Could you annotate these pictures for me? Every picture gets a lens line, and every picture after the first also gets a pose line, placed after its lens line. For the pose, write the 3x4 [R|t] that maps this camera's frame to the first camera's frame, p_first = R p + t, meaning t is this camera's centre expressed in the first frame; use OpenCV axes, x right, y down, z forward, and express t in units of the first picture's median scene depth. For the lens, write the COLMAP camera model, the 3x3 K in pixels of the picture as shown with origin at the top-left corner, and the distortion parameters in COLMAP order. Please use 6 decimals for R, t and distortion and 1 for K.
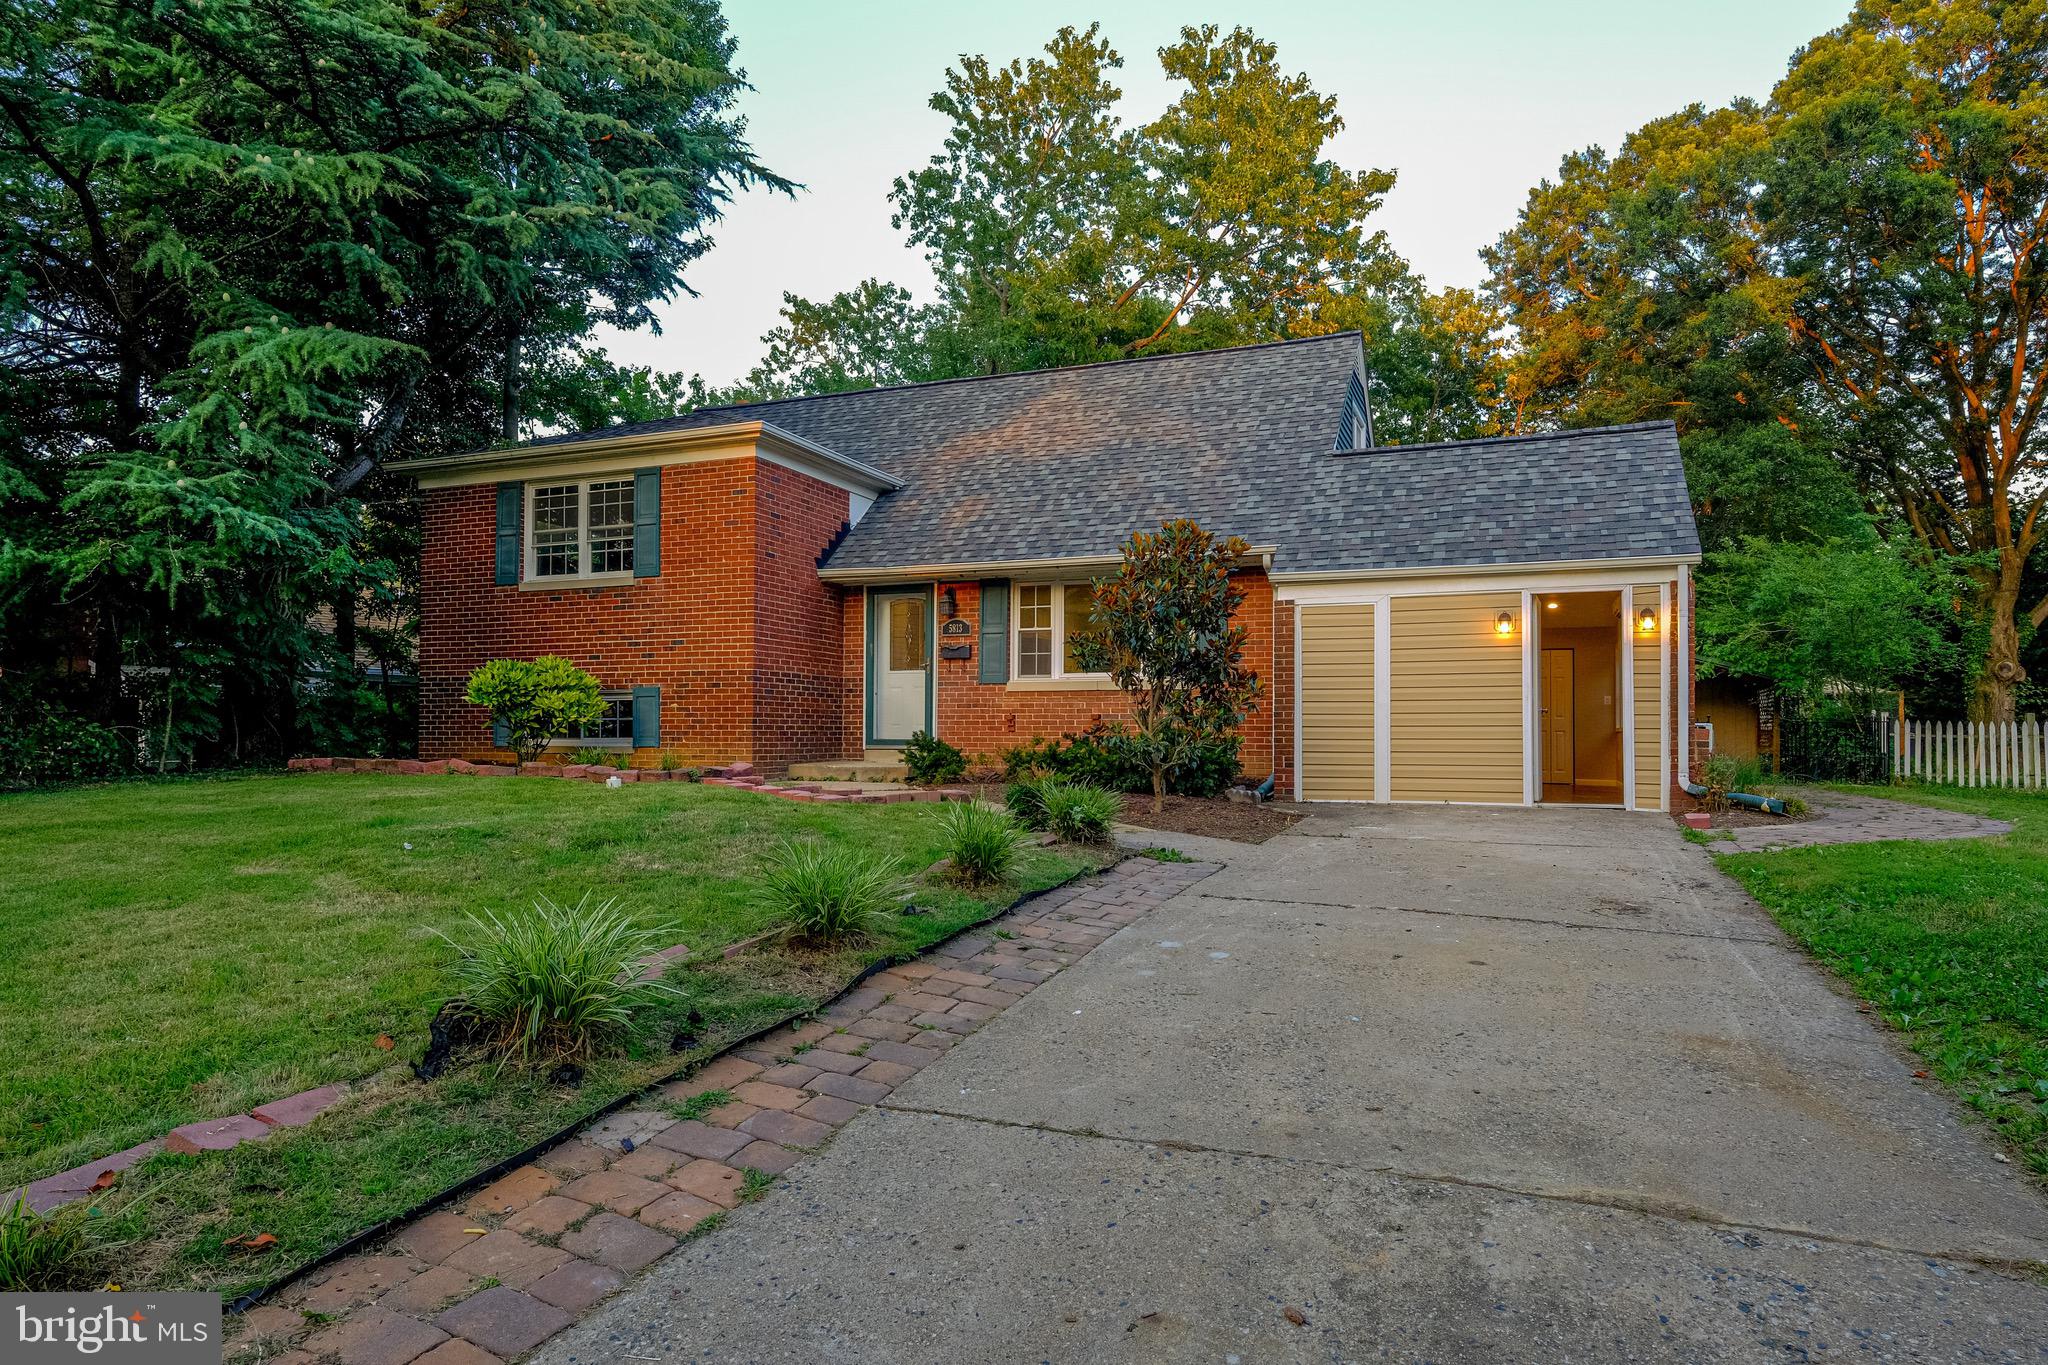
lens RADIAL K [[1207.0, 0, 1024.0], [0, 1207.0, 682.5], [0, 0, 1]] dist [-0.003557, -0.001689]
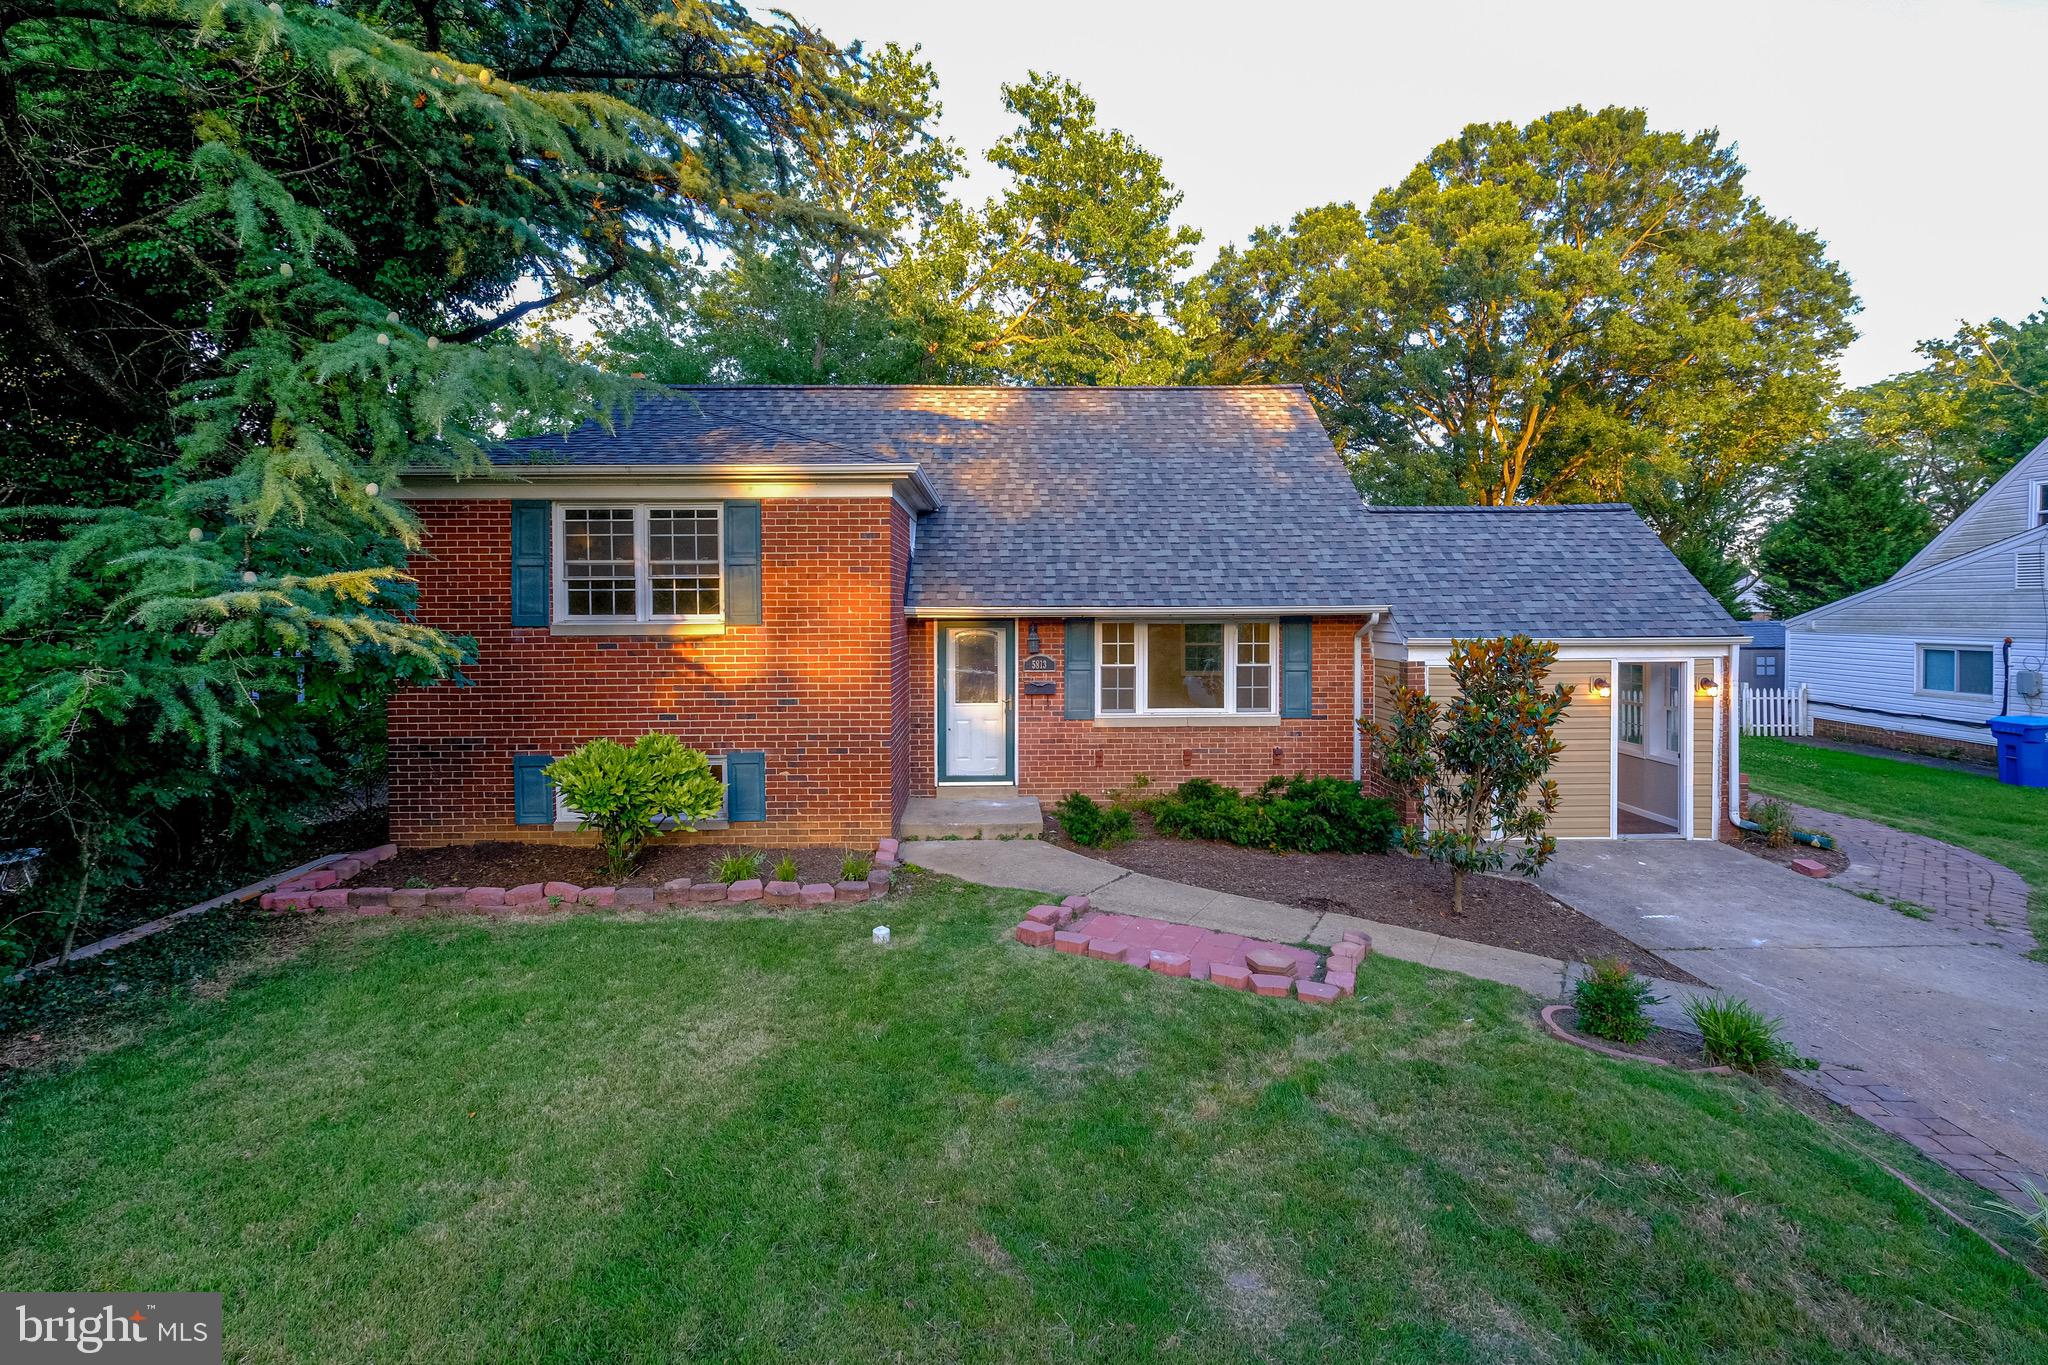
lens RADIAL K [[940.1, 0, 1021.8], [0, 940.1, 602.5], [0, 0, 1]] dist [-0.001900, -0.000233]
pose [[0.921720, -0.006839, 0.387796, -0.421029], [-0.007187, 0.999372, 0.034706, -0.139333], [-0.387789, -0.034776, 0.921092, 0.324119]]
